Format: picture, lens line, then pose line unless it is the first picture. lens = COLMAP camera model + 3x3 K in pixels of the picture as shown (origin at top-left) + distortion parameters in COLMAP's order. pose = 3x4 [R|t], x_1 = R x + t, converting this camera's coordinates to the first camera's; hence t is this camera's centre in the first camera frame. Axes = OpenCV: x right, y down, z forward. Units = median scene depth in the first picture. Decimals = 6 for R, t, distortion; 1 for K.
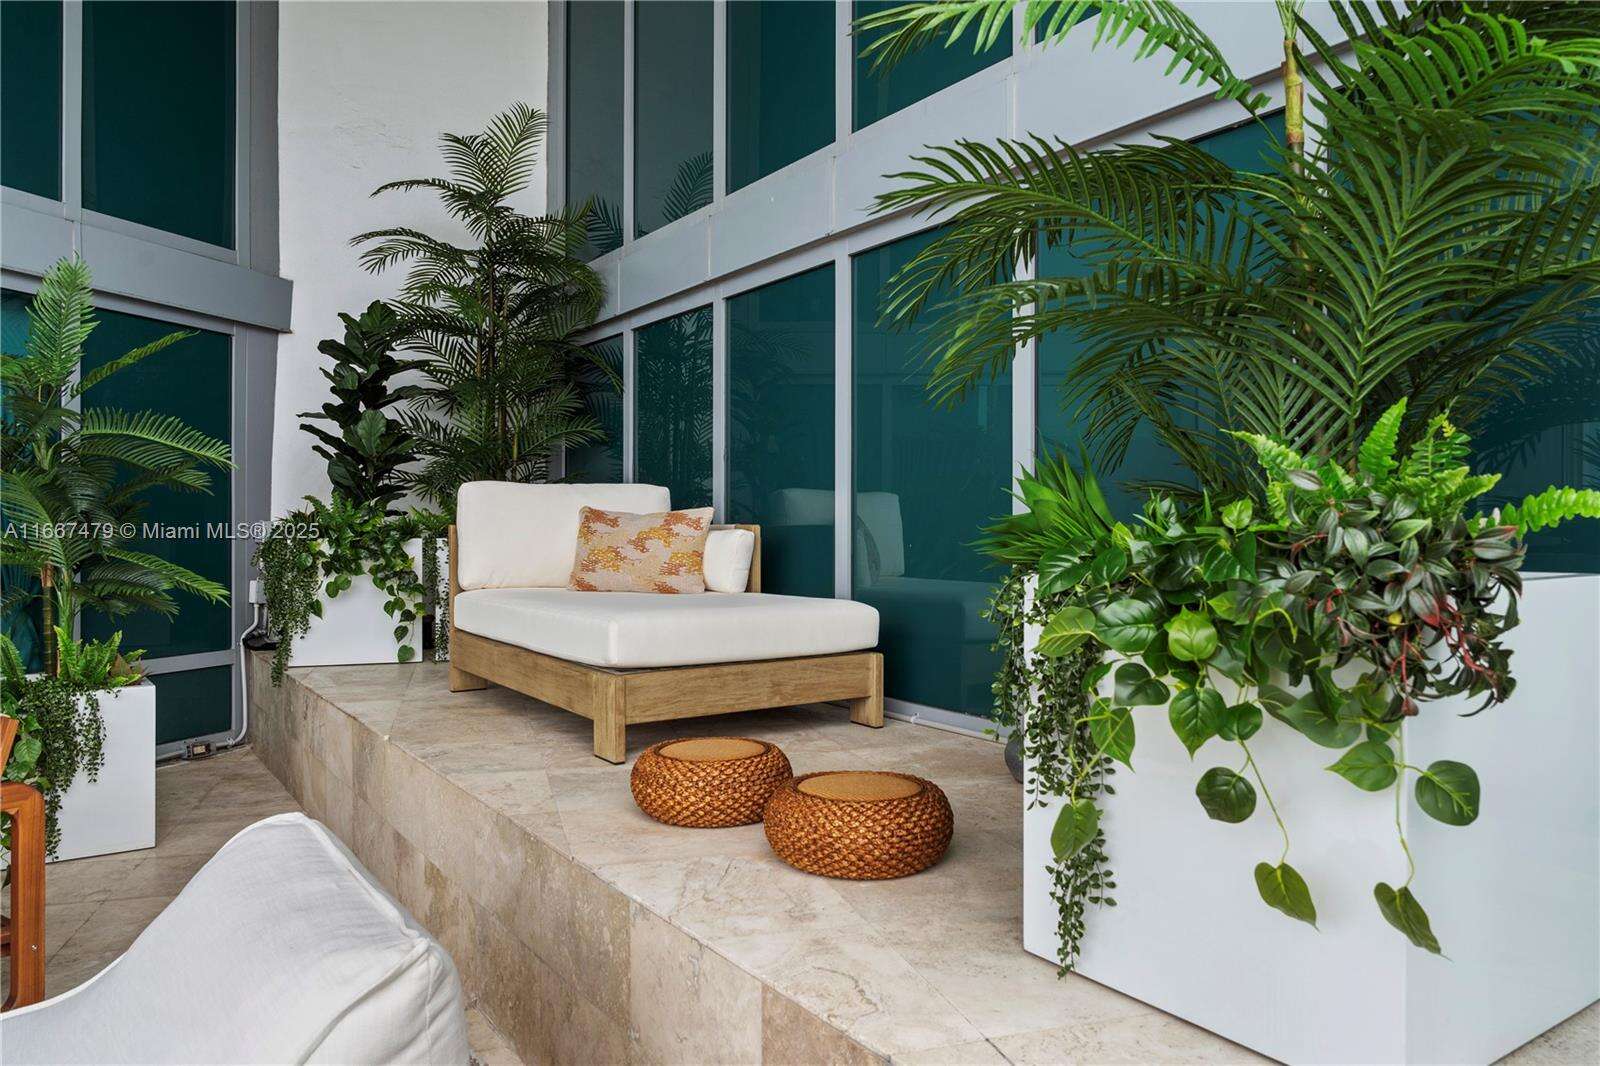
lens RADIAL K [[1097.2, 0, 800.0], [0, 1097.2, 533.0], [0, 0, 1]] dist [0.001091, -0.000549]
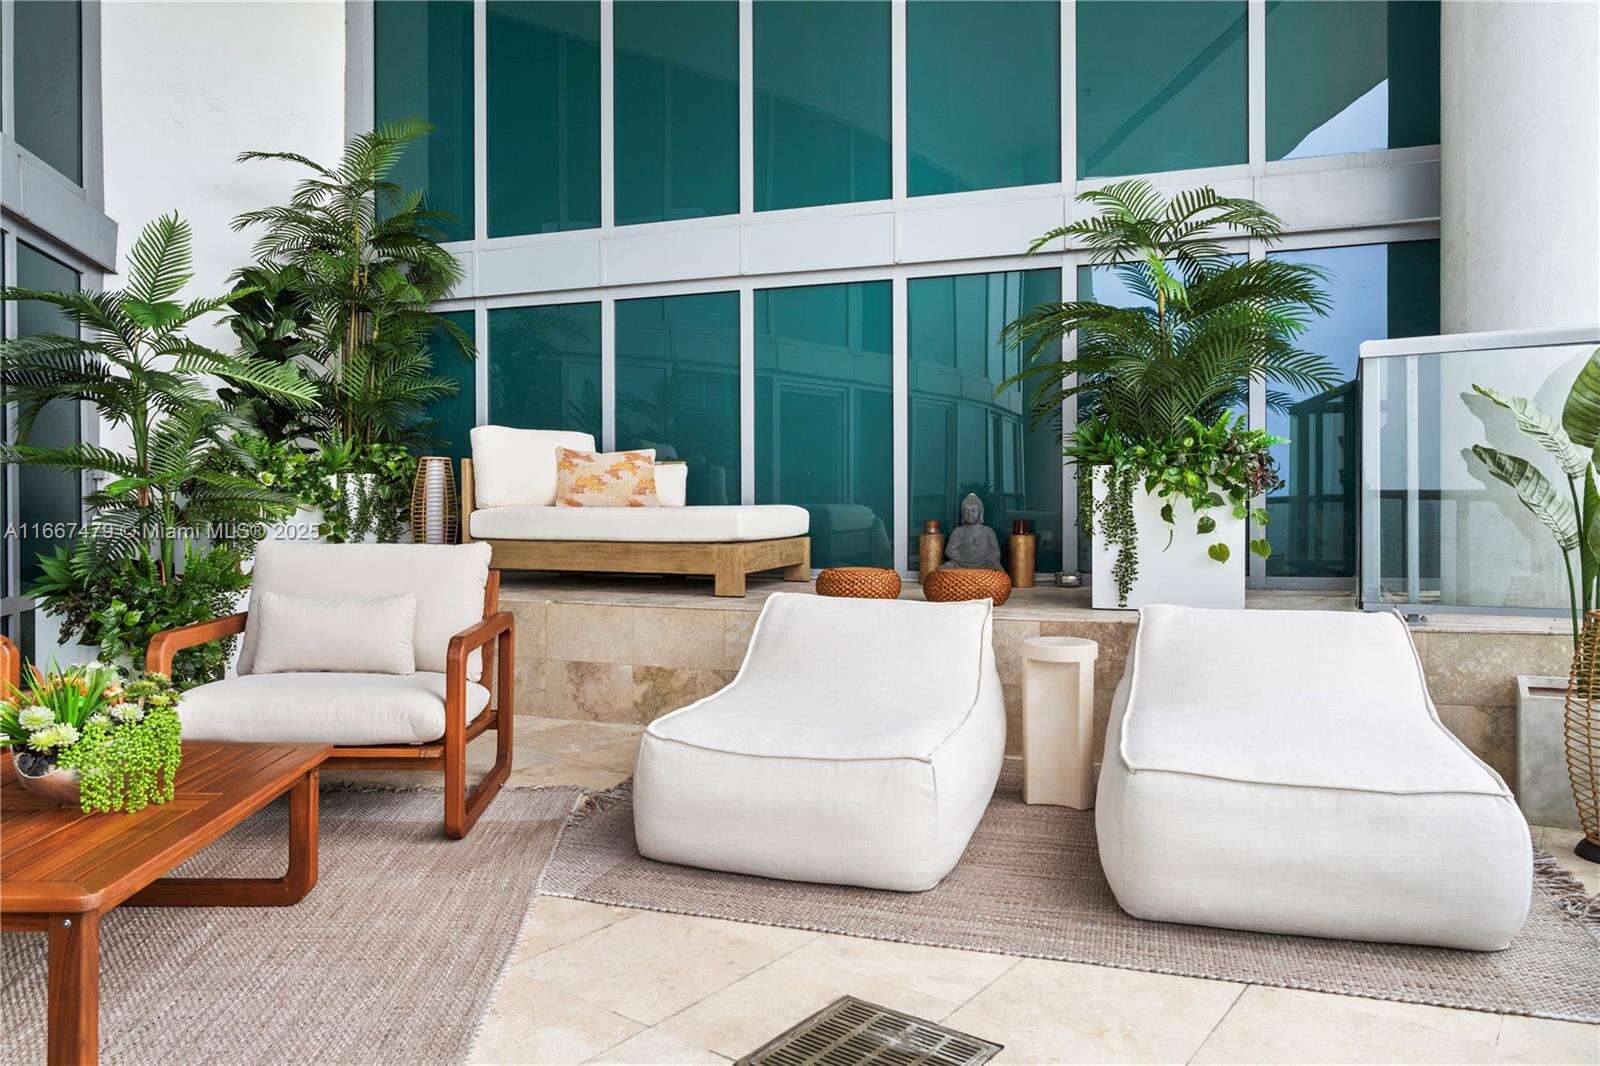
lens RADIAL K [[1097.2, 0, 800.0], [0, 1097.2, 533.0], [0, 0, 1]] dist [0.001091, -0.000549]
pose [[0.795993, -0.011158, 0.605204, -0.825520], [0.001978, 0.999873, 0.015833, 0.066267], [-0.605303, -0.011406, 0.795913, -0.284037]]
